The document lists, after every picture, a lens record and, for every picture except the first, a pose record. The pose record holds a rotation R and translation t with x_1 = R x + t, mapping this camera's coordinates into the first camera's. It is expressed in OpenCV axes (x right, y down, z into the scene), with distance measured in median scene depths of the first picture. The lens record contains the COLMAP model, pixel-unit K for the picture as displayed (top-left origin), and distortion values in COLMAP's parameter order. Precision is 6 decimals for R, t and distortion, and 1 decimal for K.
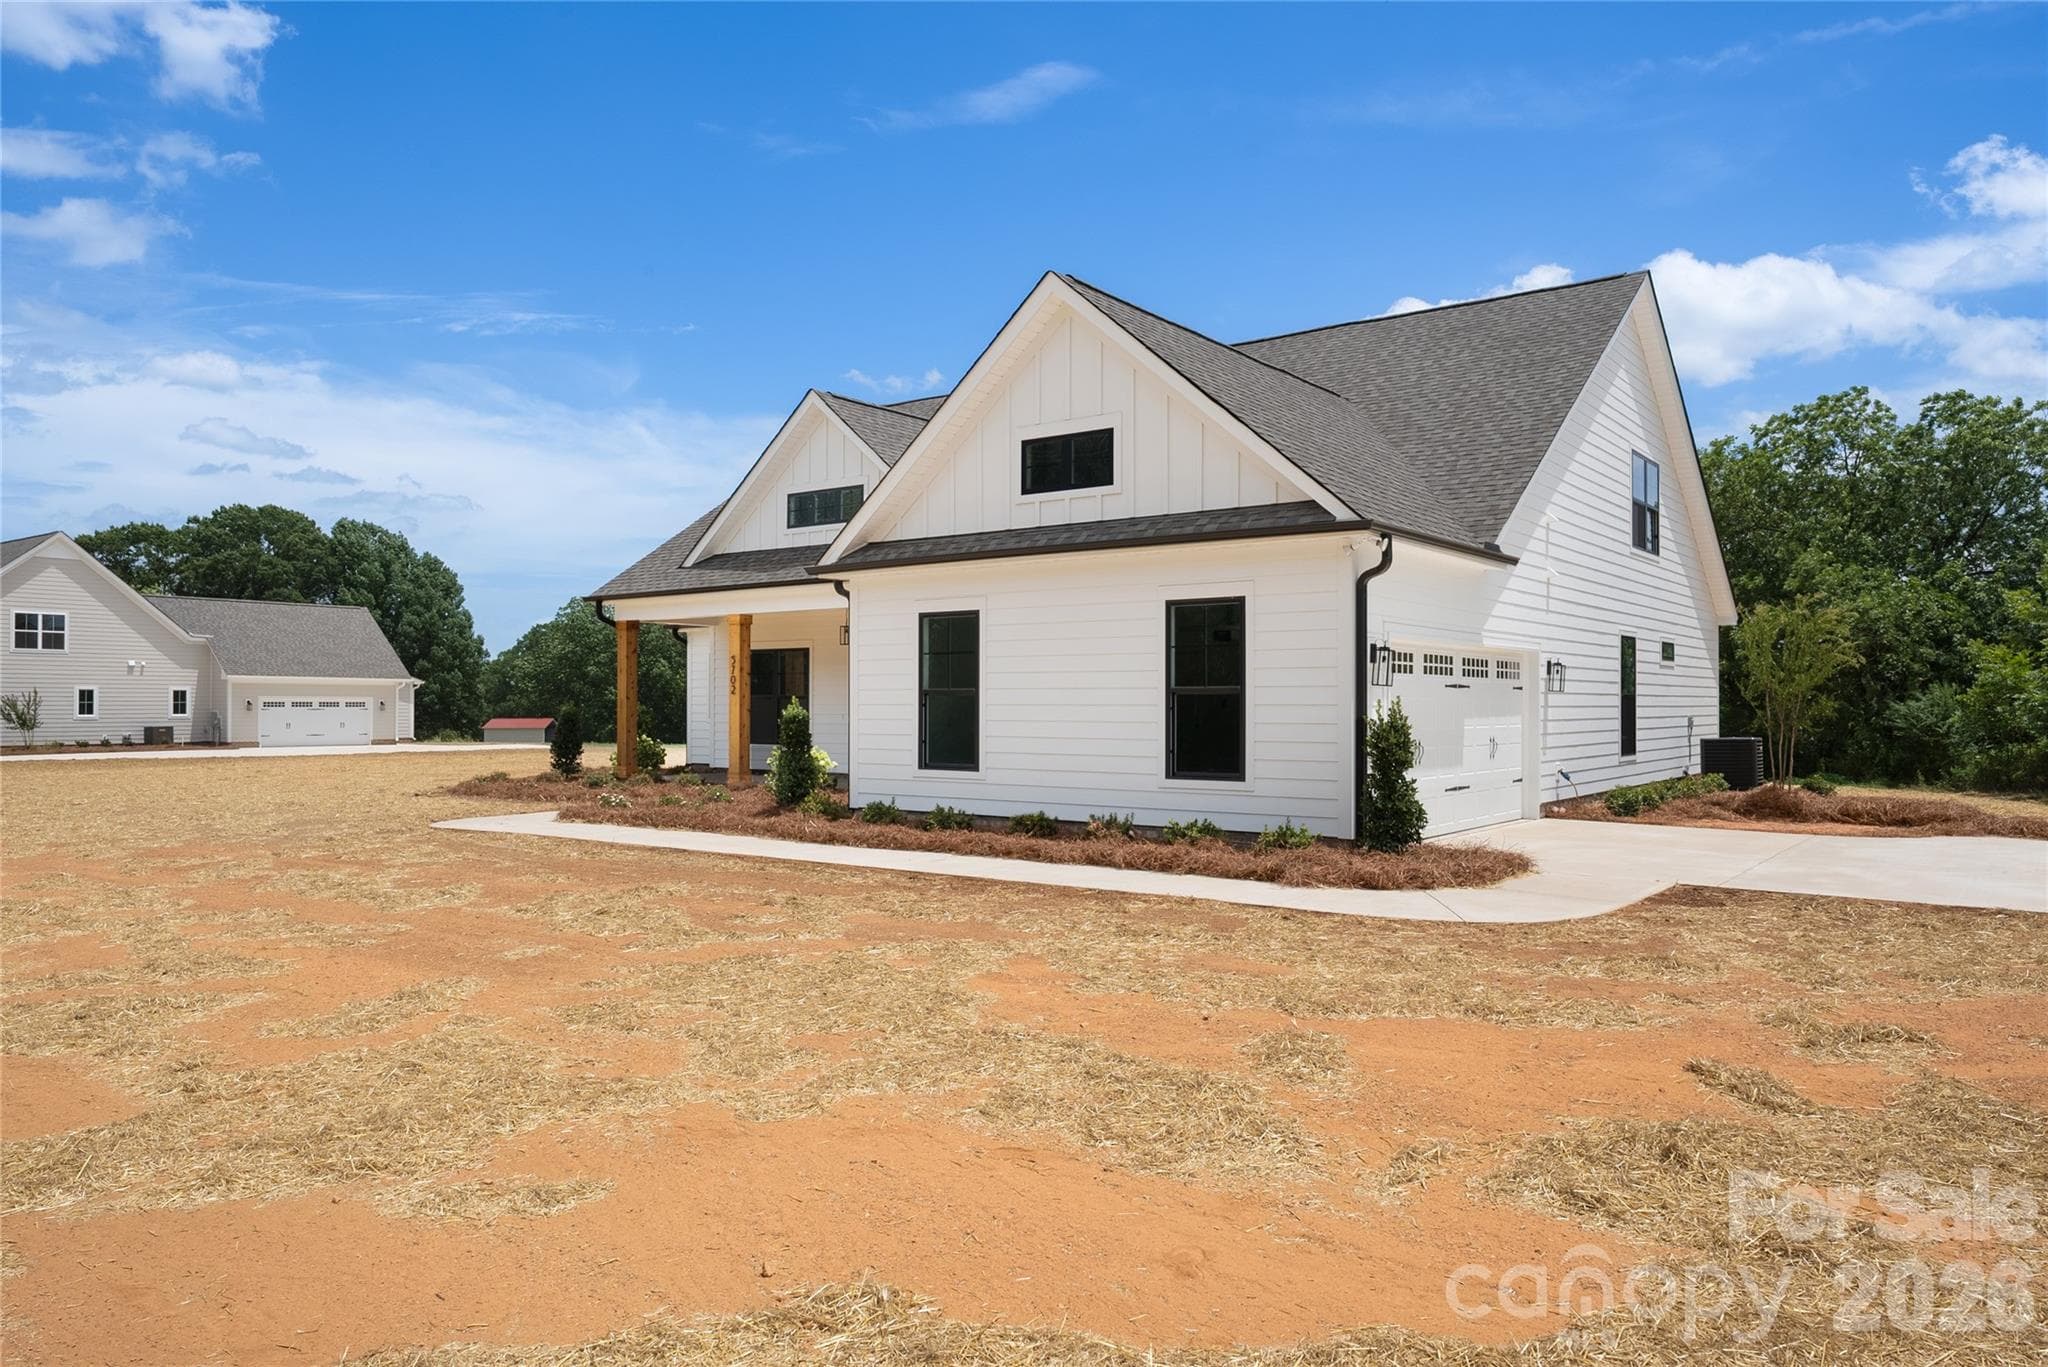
lens RADIAL K [[1360.1, 0, 1031.8], [0, 1360.1, 682.2], [0, 0, 1]] dist [-0.006246, 0.005503]
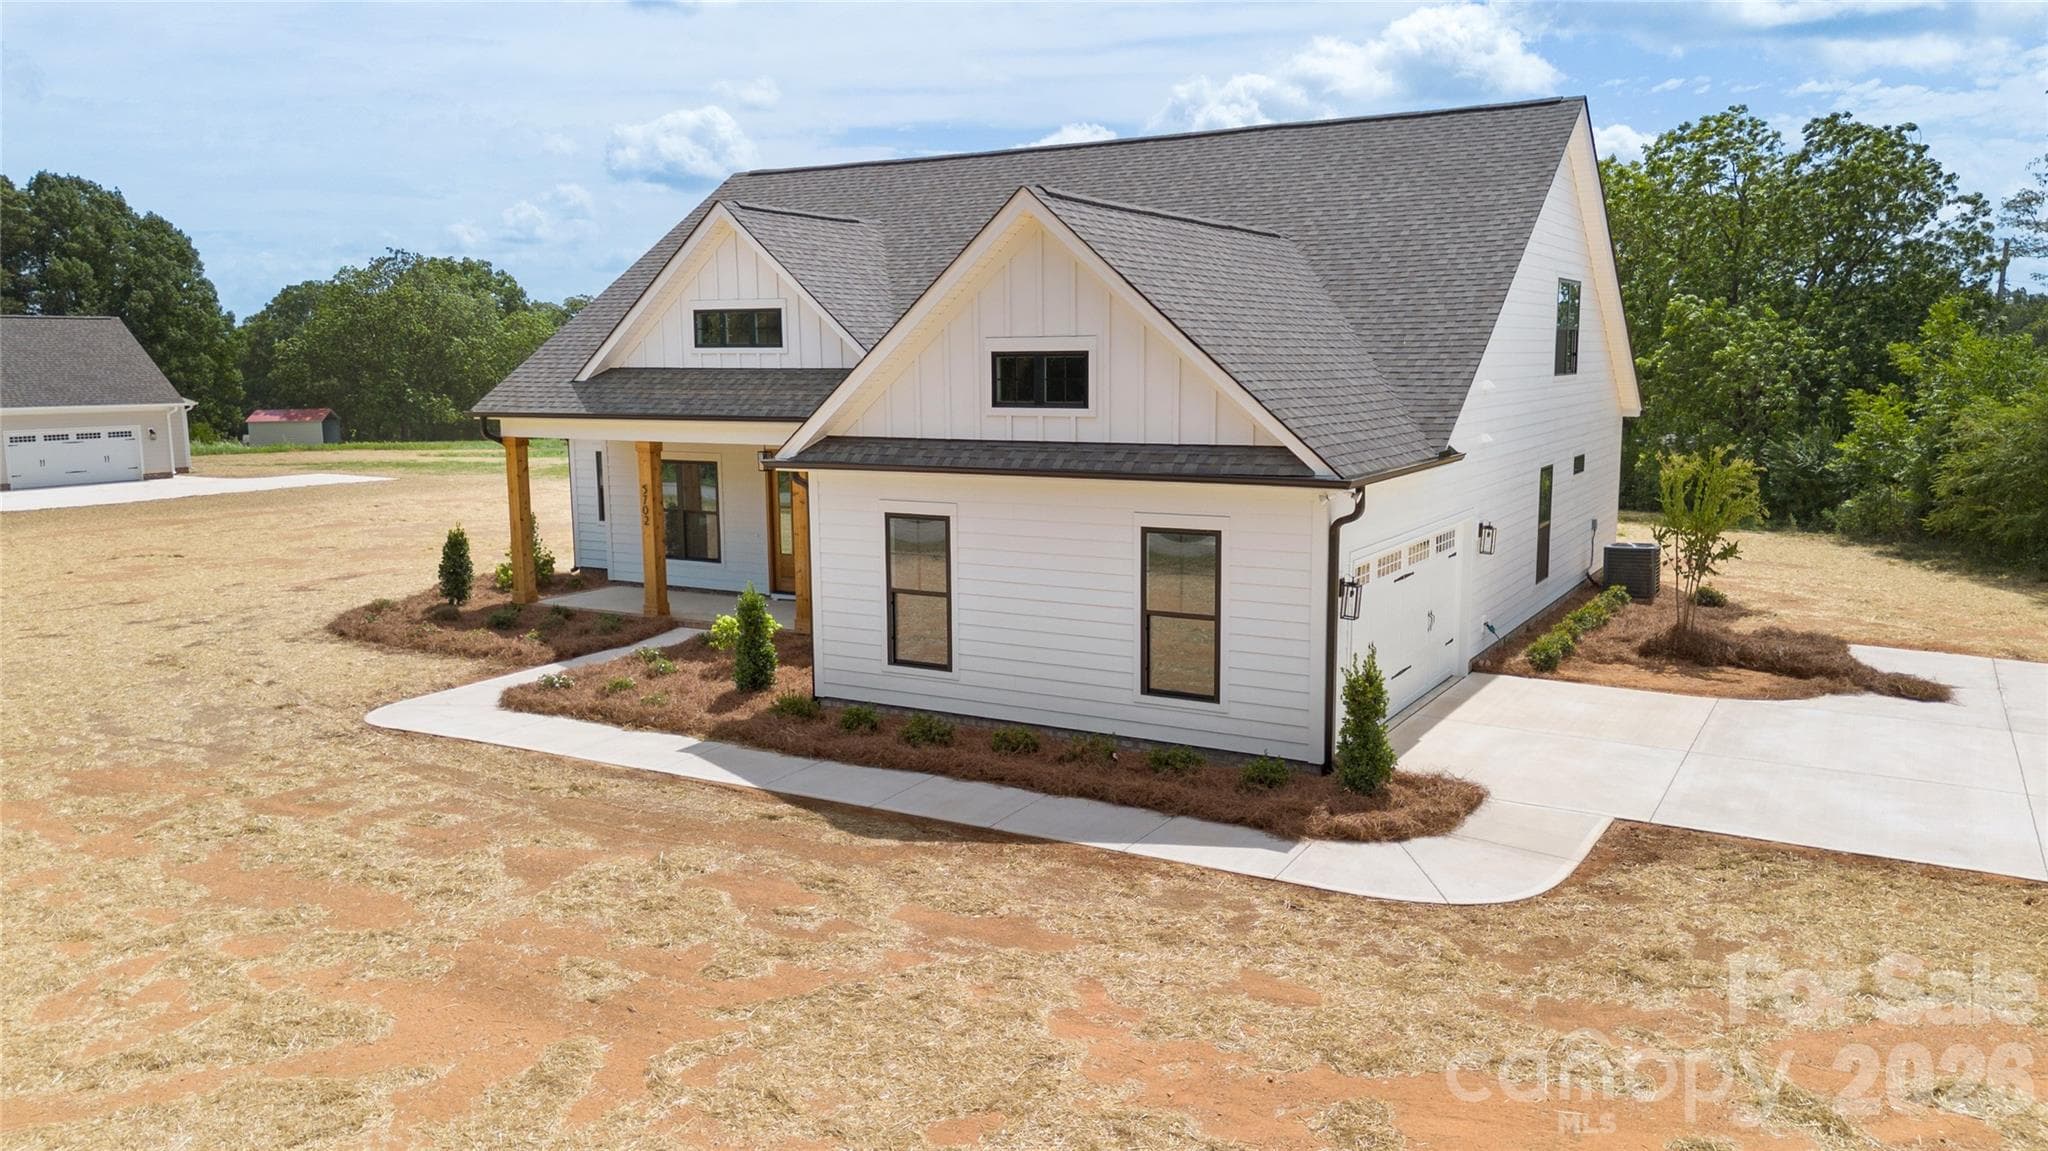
lens RADIAL K [[1474.9, 0, 1039.2], [0, 1474.9, 581.2], [0, 0, 1]] dist [0.035855, -0.033626]
pose [[0.992903, -0.029364, 0.115244, -0.075927], [0.009524, 0.985560, 0.169058, -0.144224], [-0.118544, -0.166760, 0.978845, -0.068185]]
